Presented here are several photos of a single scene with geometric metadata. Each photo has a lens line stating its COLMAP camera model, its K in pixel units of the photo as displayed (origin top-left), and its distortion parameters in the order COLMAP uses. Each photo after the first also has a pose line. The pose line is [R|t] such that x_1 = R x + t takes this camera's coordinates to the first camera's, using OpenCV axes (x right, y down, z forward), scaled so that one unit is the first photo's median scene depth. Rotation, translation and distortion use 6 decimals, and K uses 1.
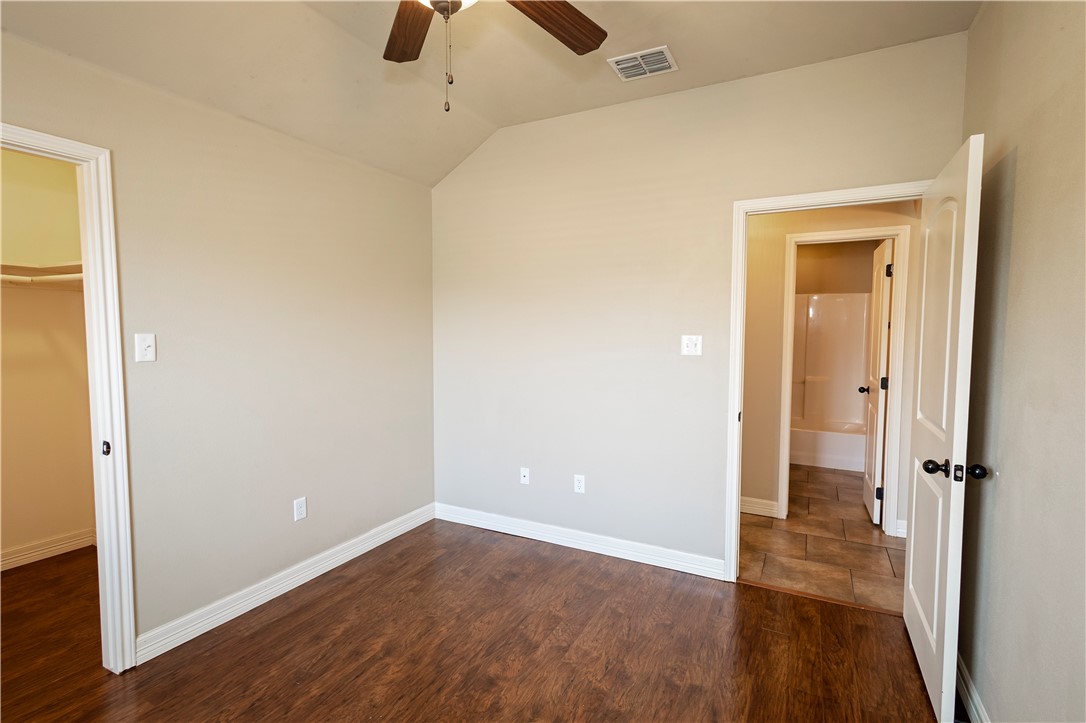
lens RADIAL K [[506.5, 0, 545.1], [0, 506.5, 359.2], [0, 0, 1]] dist [0.012349, -0.002865]
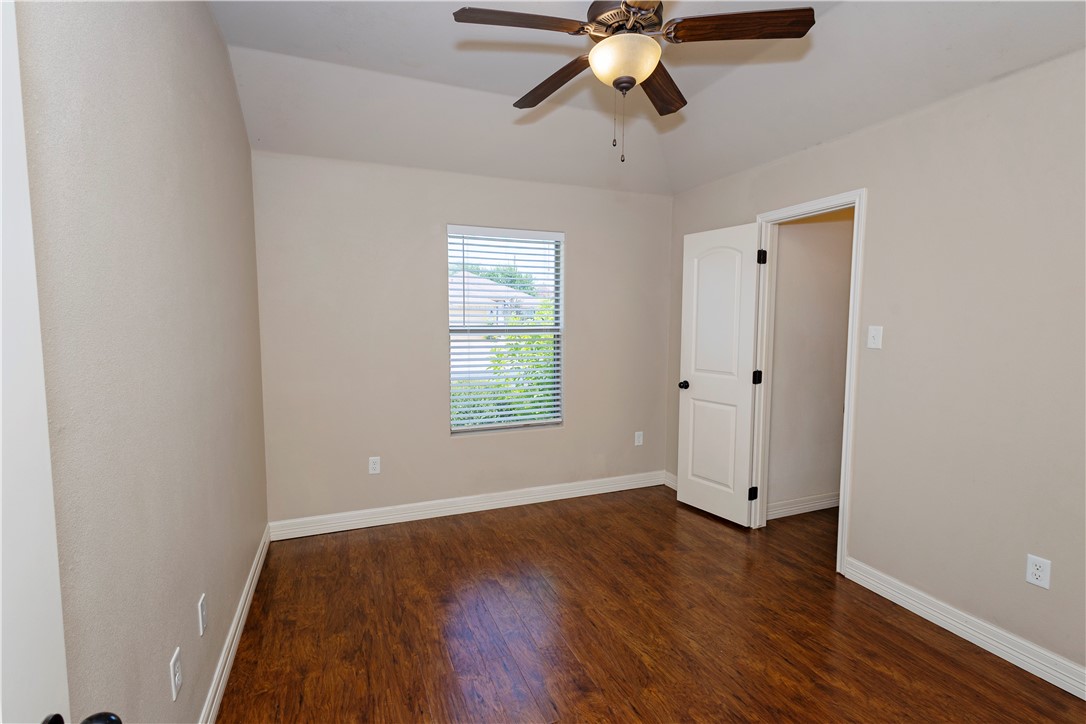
lens RADIAL K [[506.5, 0, 544.1], [0, 506.5, 362.1], [0, 0, 1]] dist [0.012349, -0.002865]
pose [[-0.644469, 0.064431, -0.761911, 0.624766], [-0.048729, 0.990957, 0.125018, -0.073288], [0.763076, 0.117697, -0.635501, 1.084690]]
